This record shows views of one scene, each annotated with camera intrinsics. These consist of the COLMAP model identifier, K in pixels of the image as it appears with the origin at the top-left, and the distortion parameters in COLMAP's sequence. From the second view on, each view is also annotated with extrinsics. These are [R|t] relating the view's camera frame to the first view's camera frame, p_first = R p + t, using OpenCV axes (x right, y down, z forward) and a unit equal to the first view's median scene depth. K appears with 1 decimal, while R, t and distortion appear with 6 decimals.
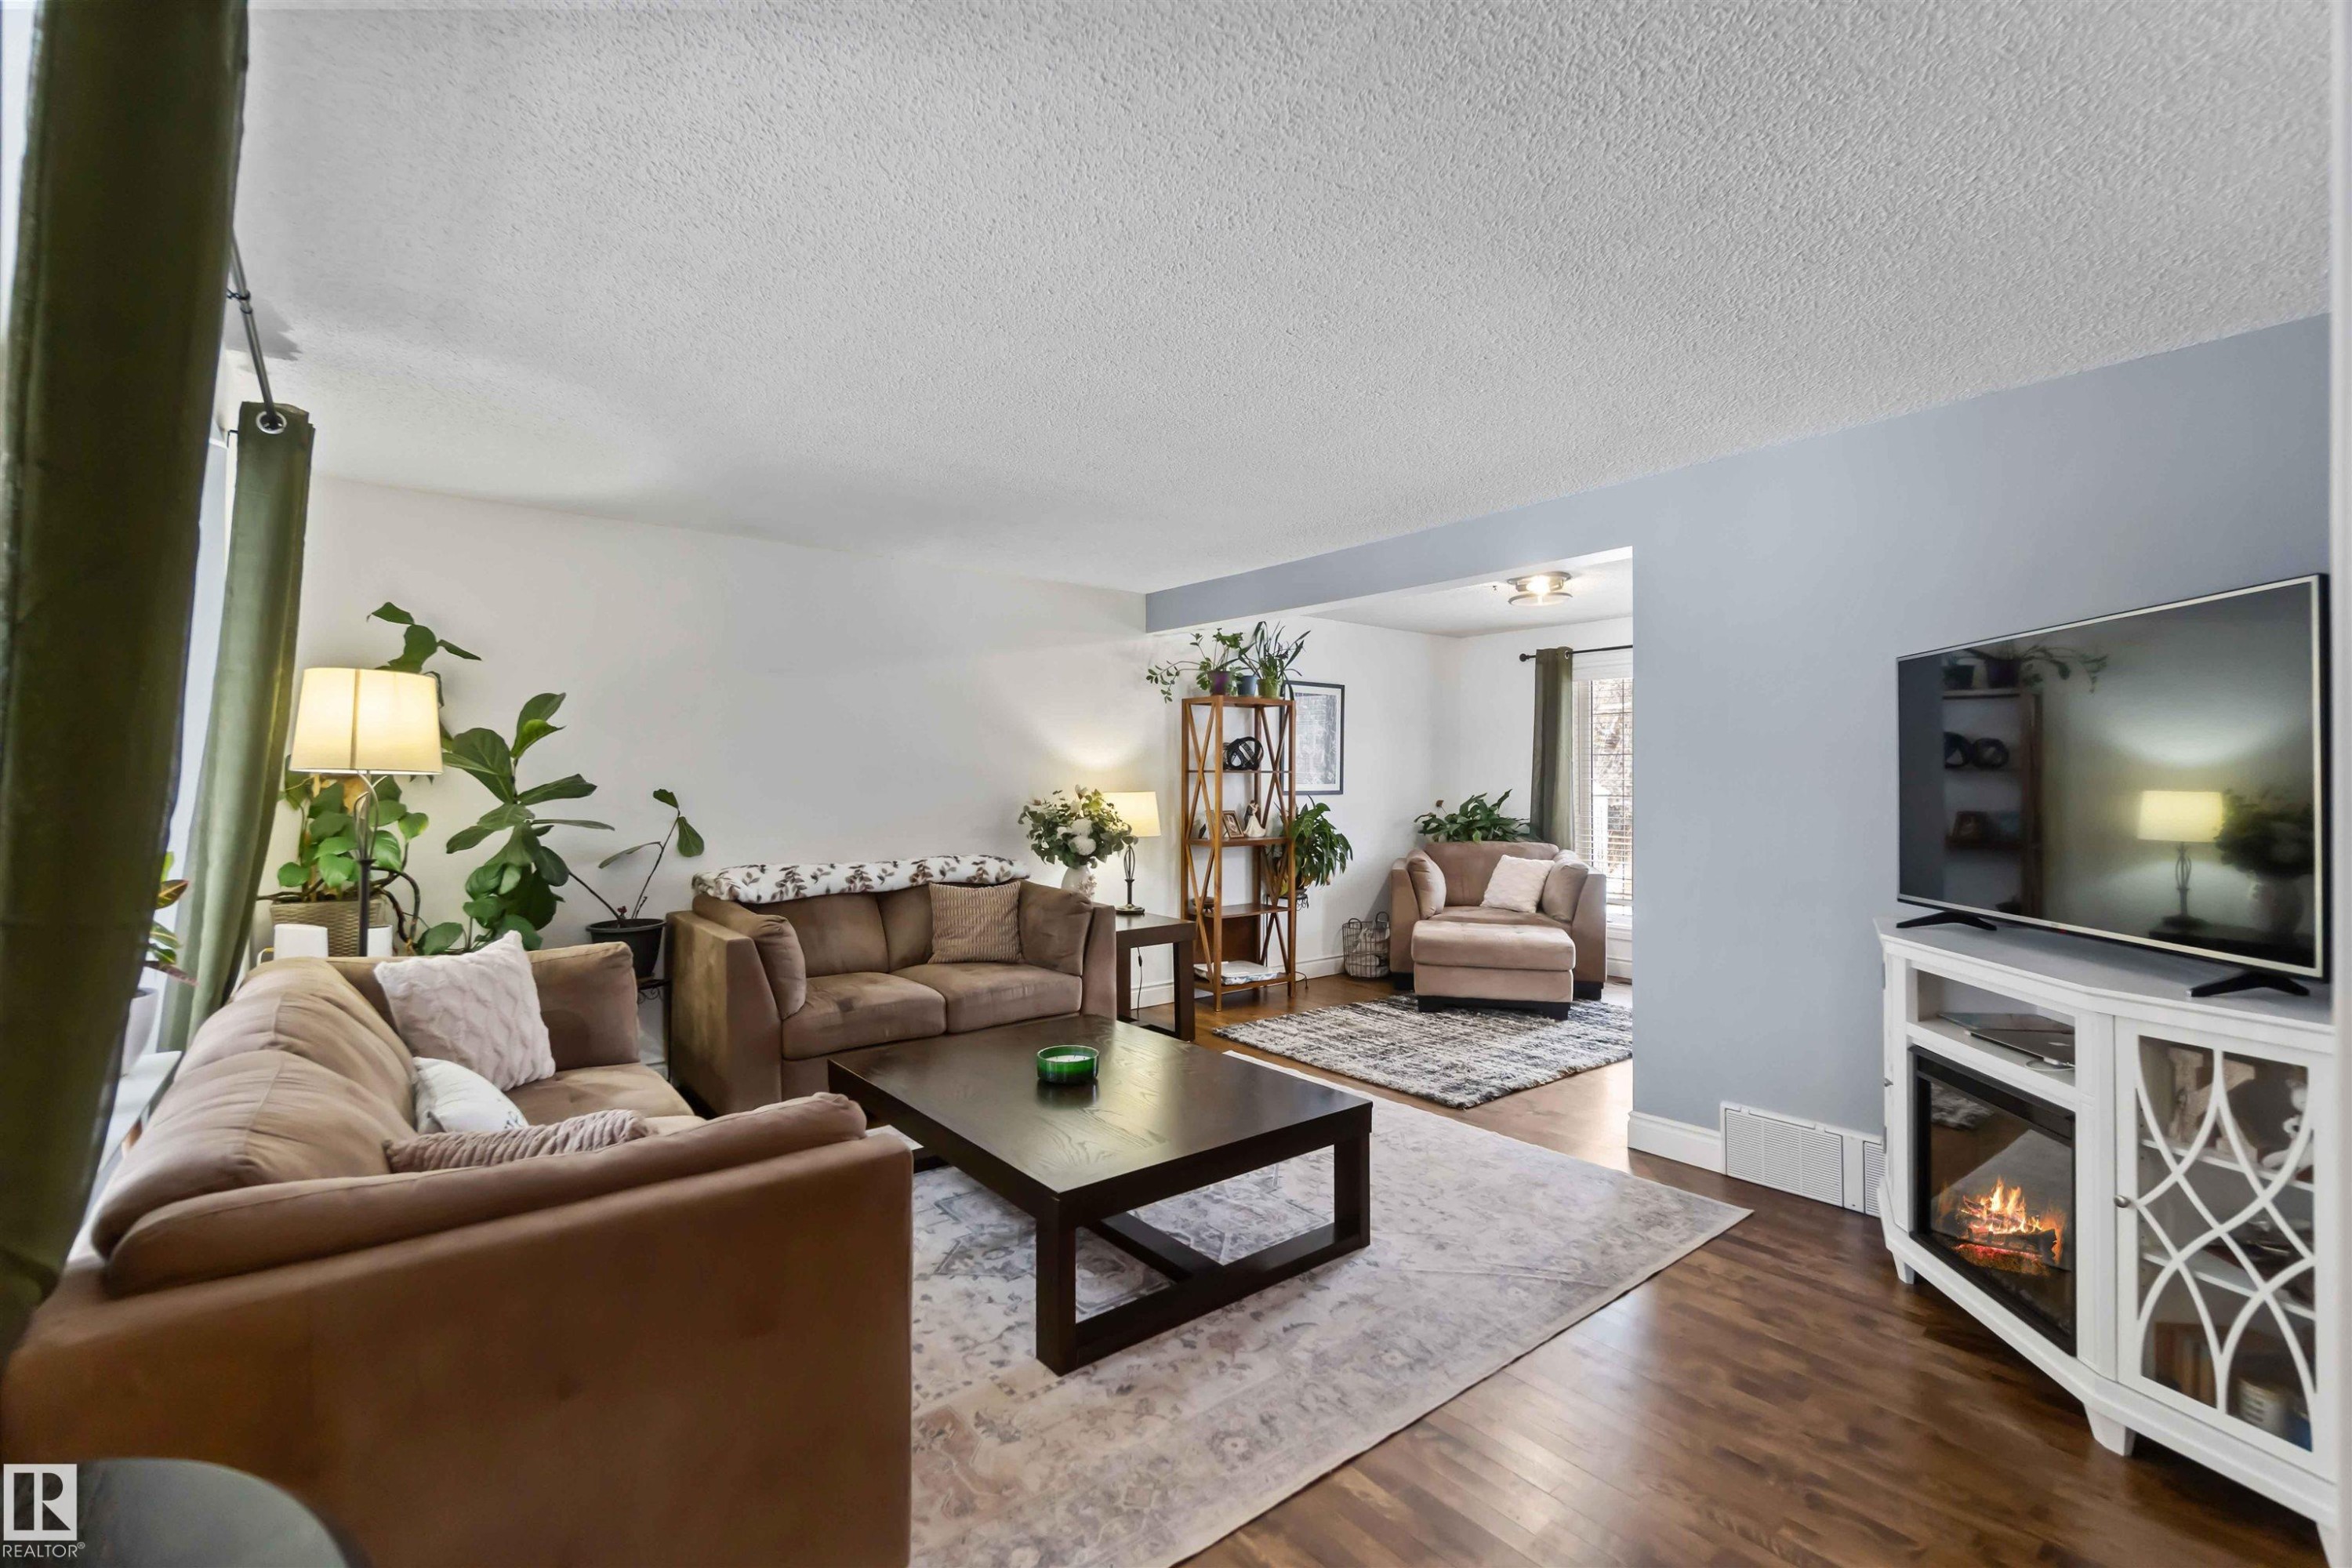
lens RADIAL K [[1024.7, 0, 1170.7], [0, 1024.7, 789.5], [0, 0, 1]] dist [-0.002106, 0.001658]
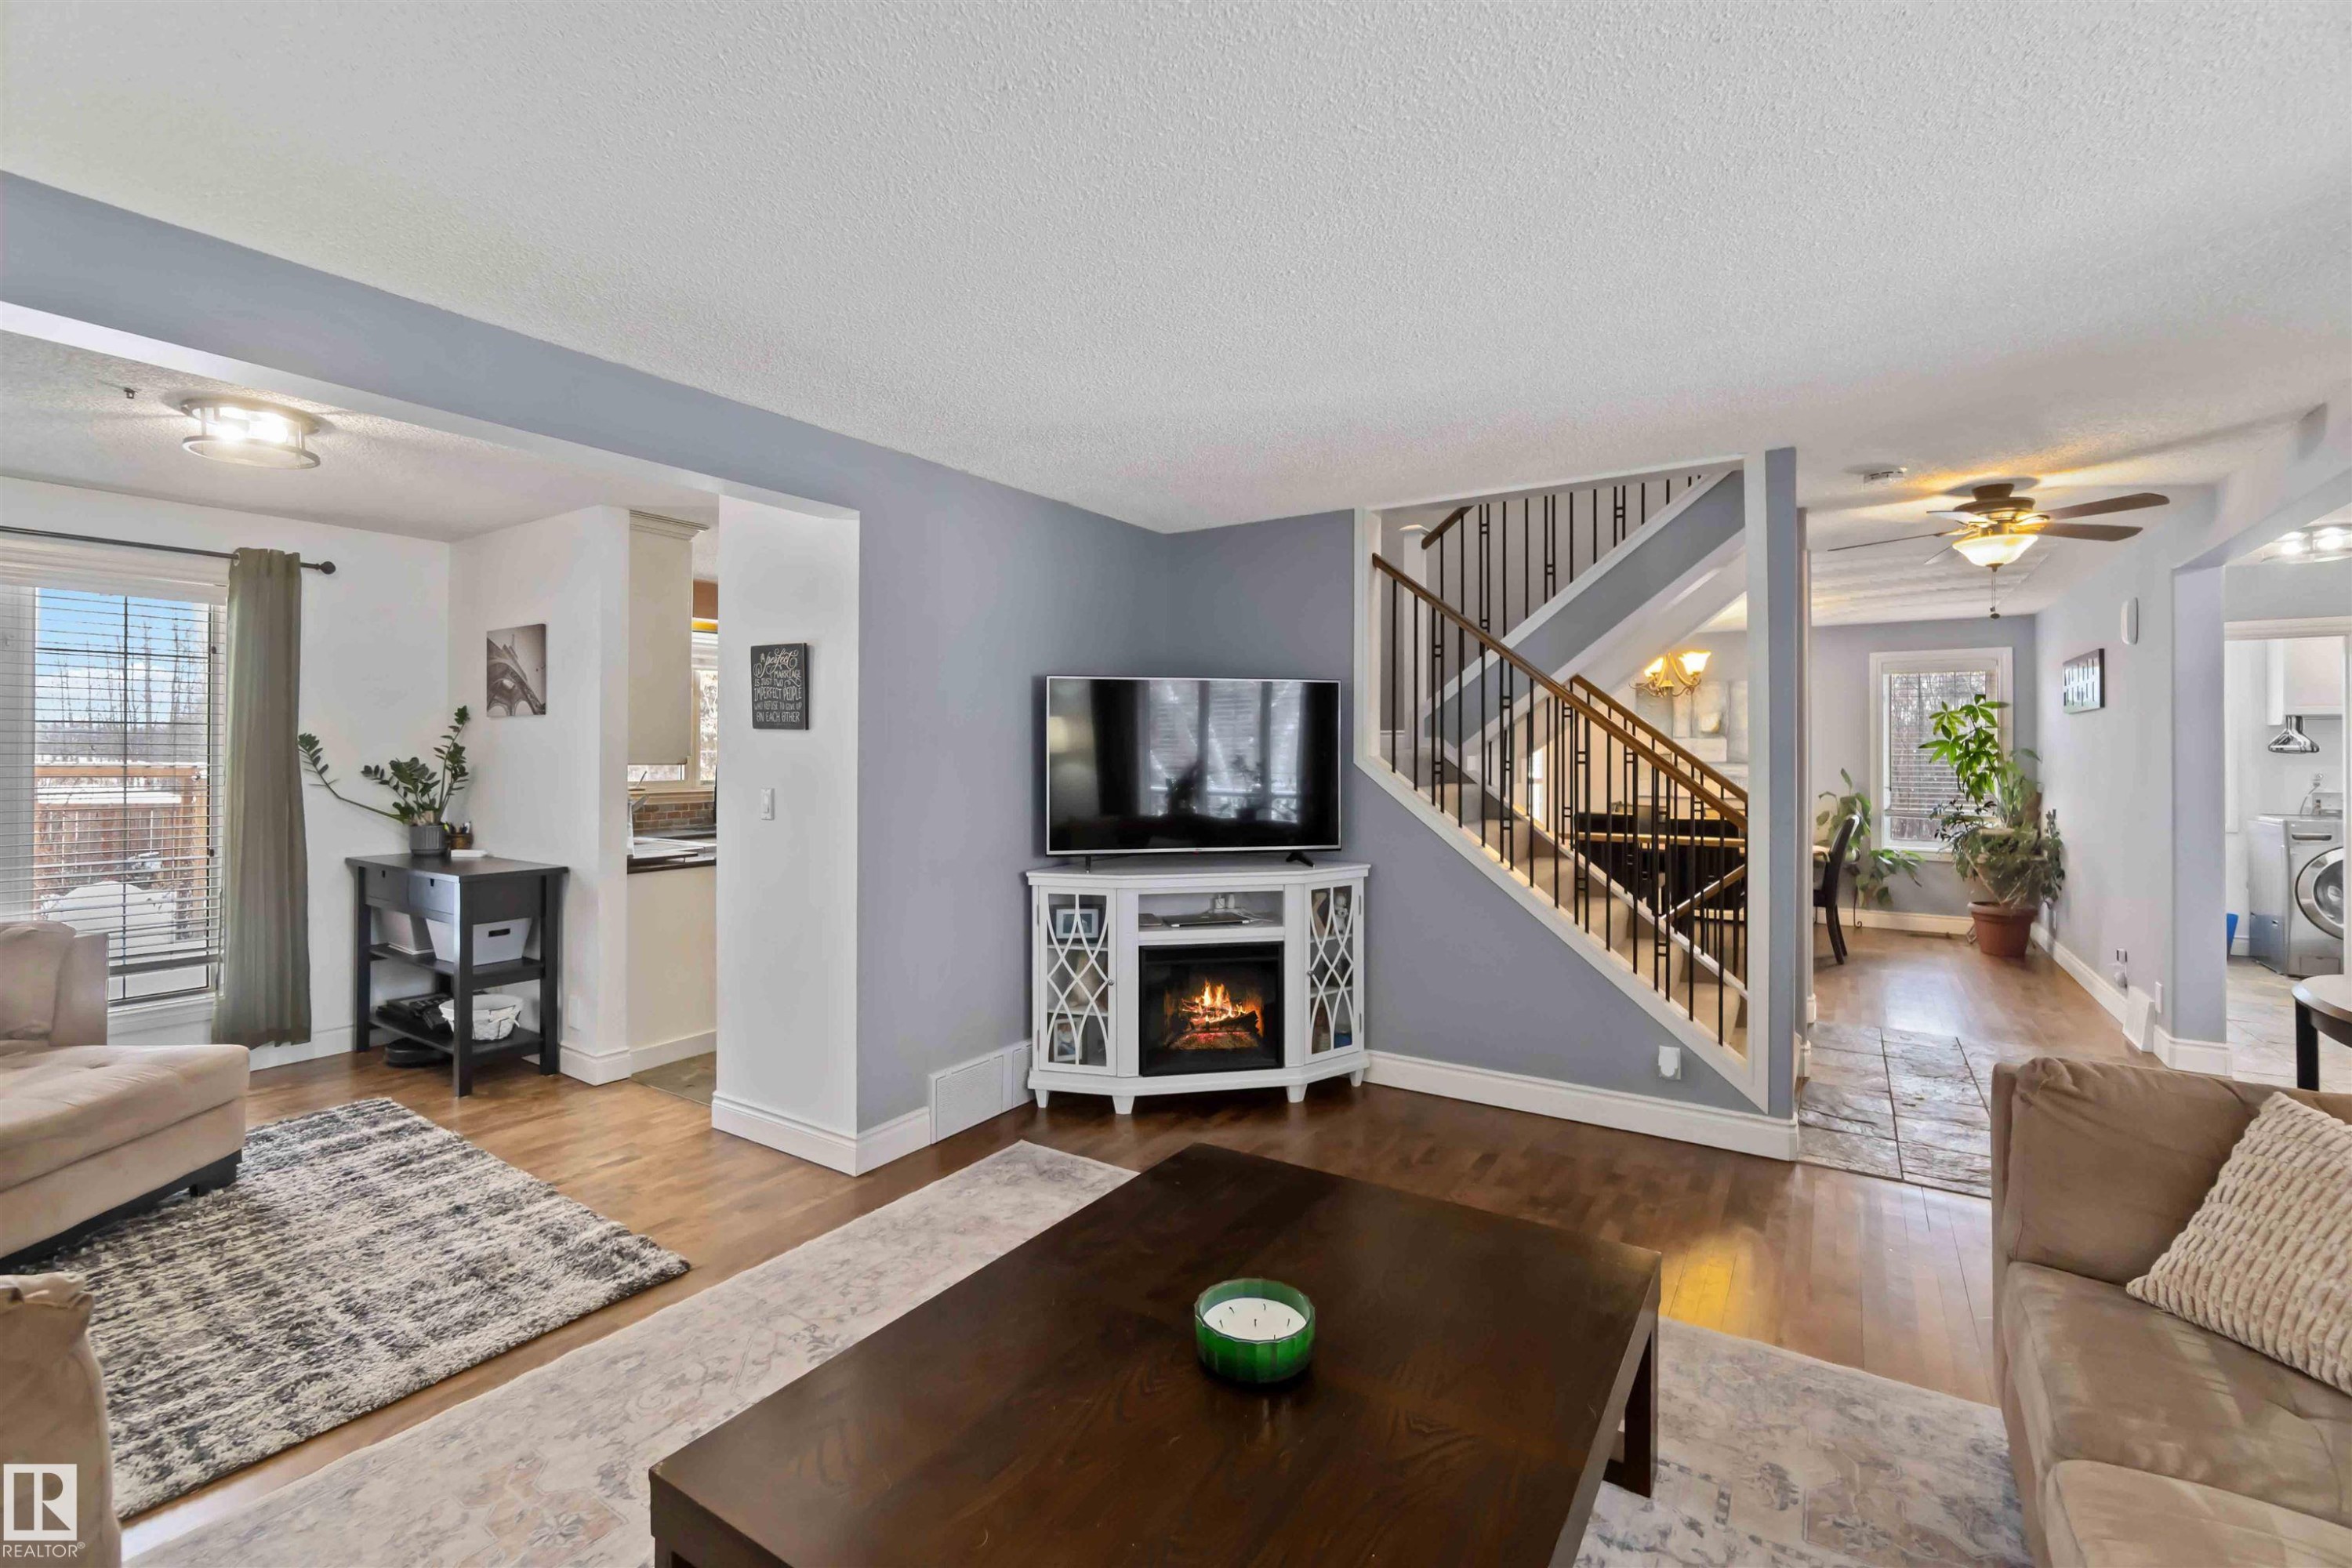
lens RADIAL K [[1024.7, 0, 1172.2], [0, 1024.7, 758.5], [0, 0, 1]] dist [-0.002106, 0.001658]
pose [[-0.308505, -0.000738, 0.951222, -0.338391], [0.009510, 0.999947, 0.003860, -0.012305], [-0.951175, 0.010237, -0.308482, 0.695442]]
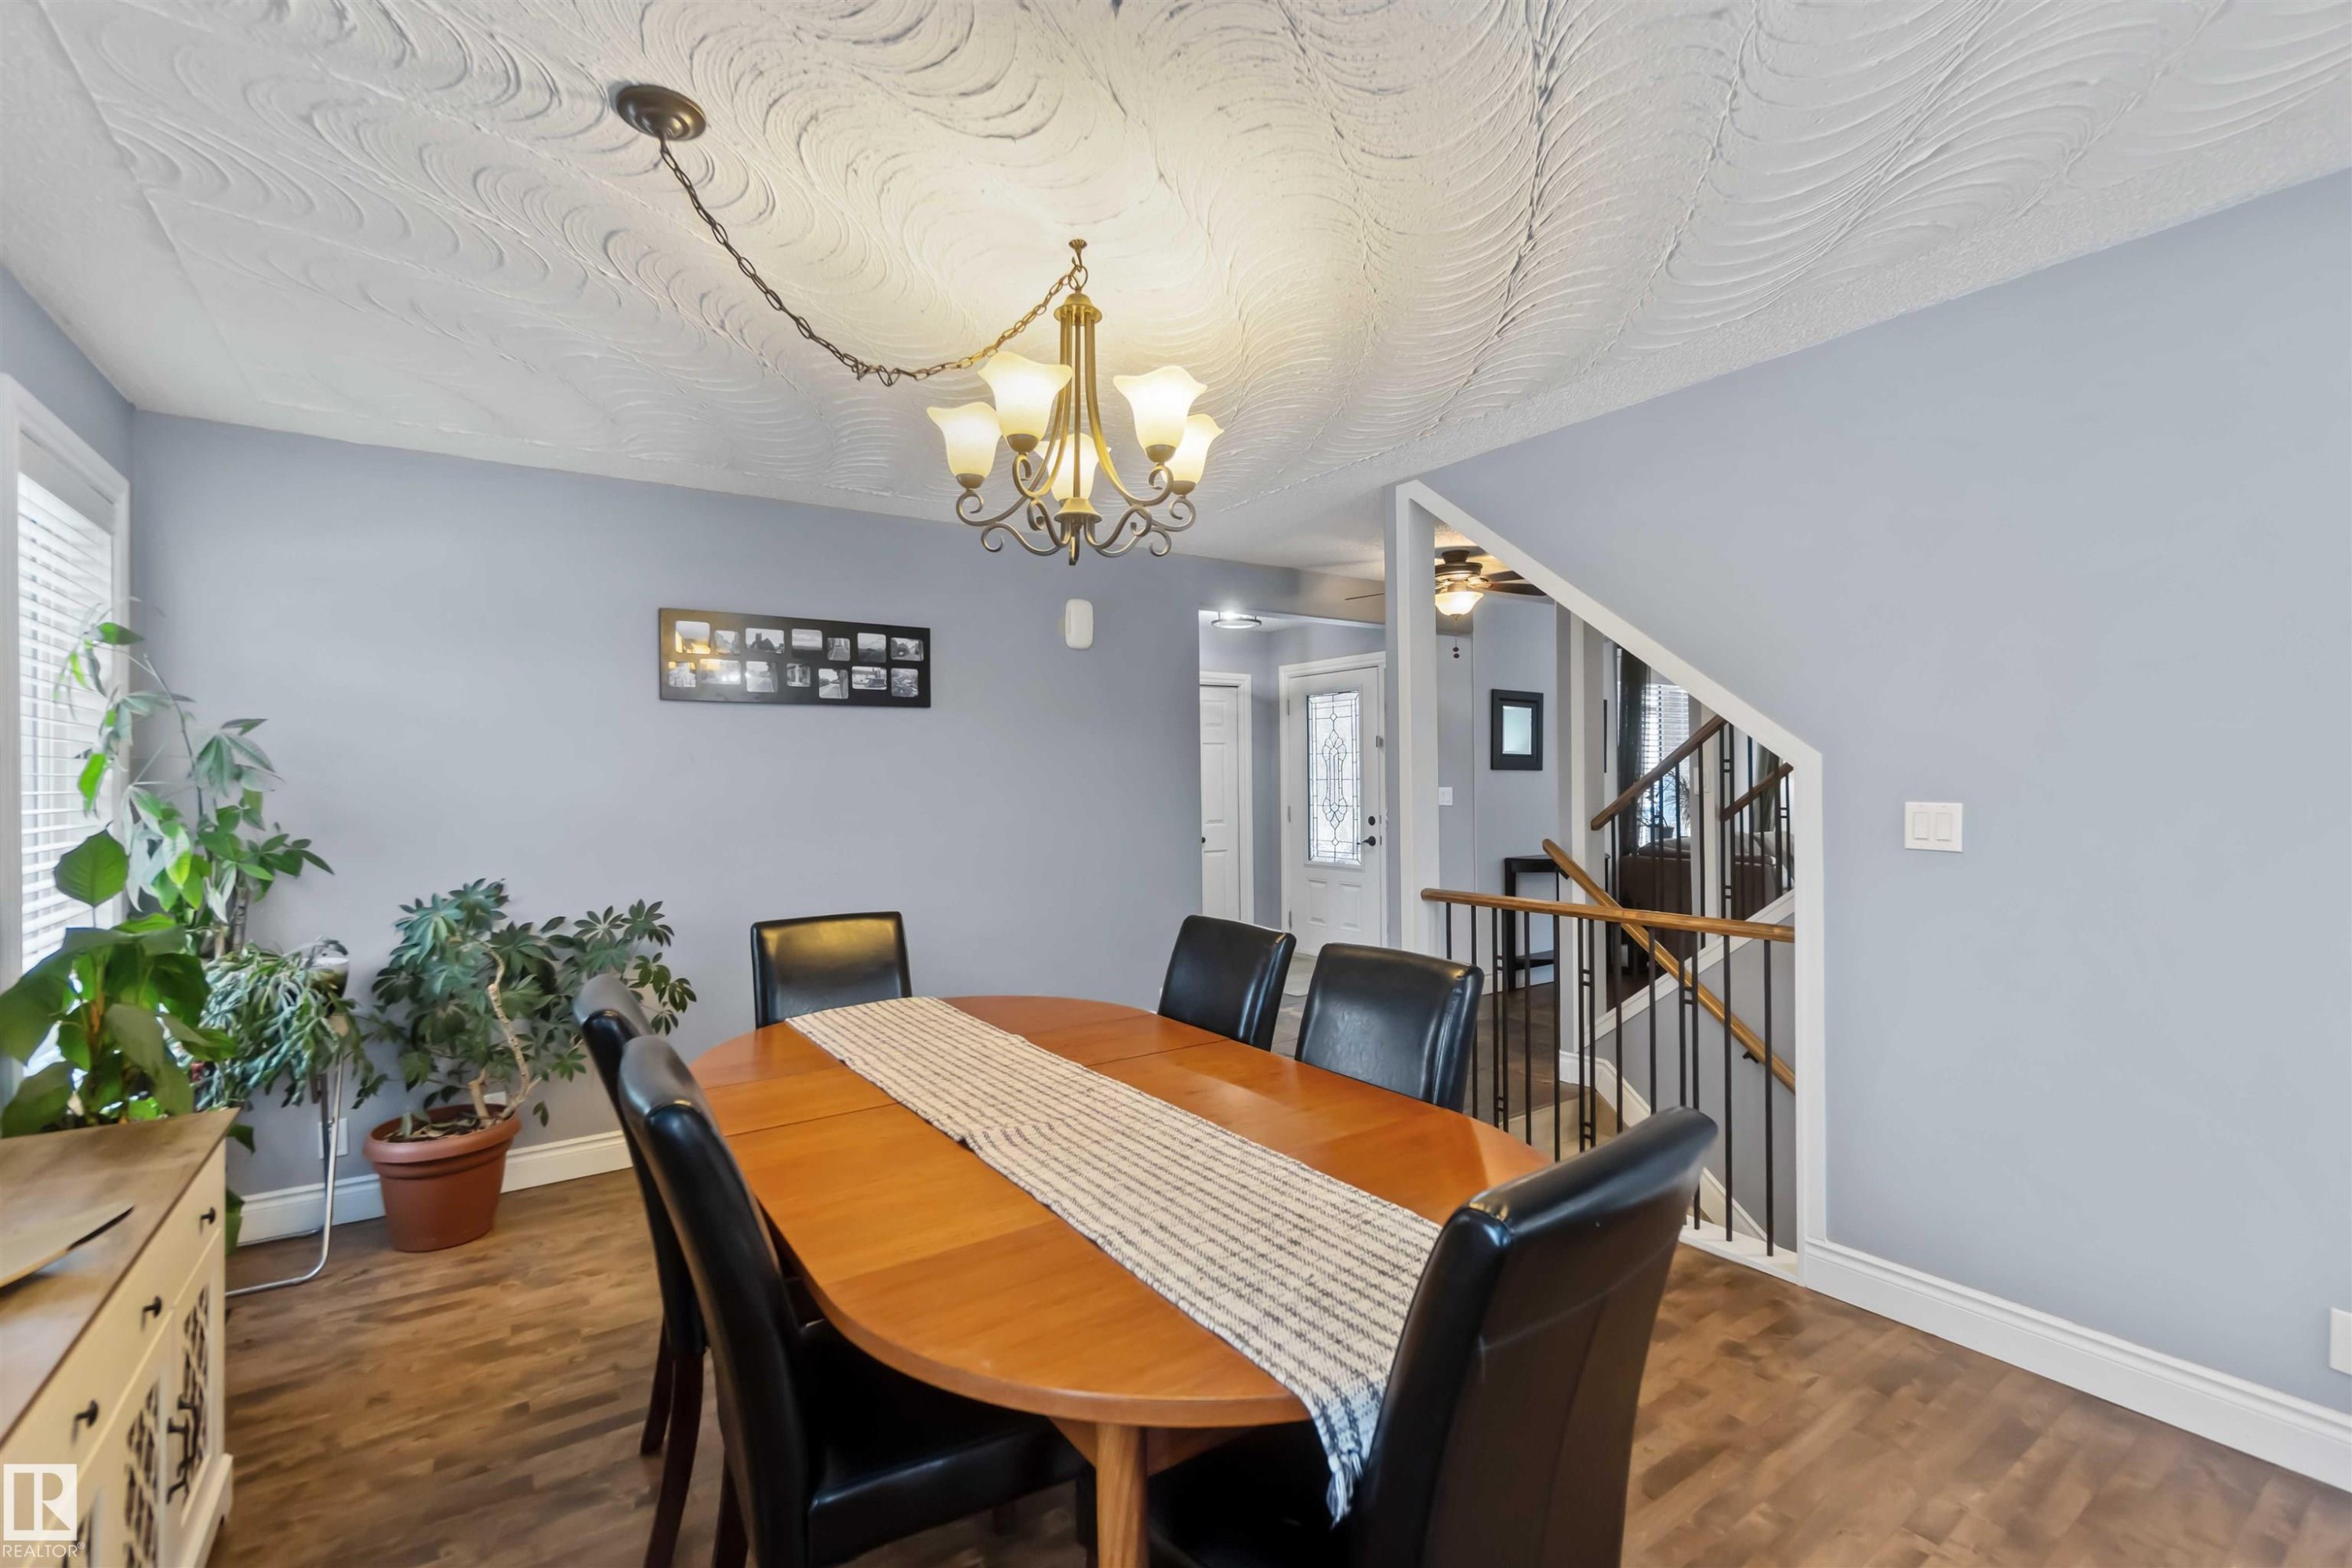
lens RADIAL K [[1023.9, 0, 1165.2], [0, 1023.9, 784.7], [0, 0, 1]] dist [-0.002306, -0.000091]
pose [[-0.088148, 0.008807, -0.996068, 1.122386], [0.005918, 0.999948, 0.008318, 0.002236], [0.996090, -0.005162, -0.088196, -0.280254]]
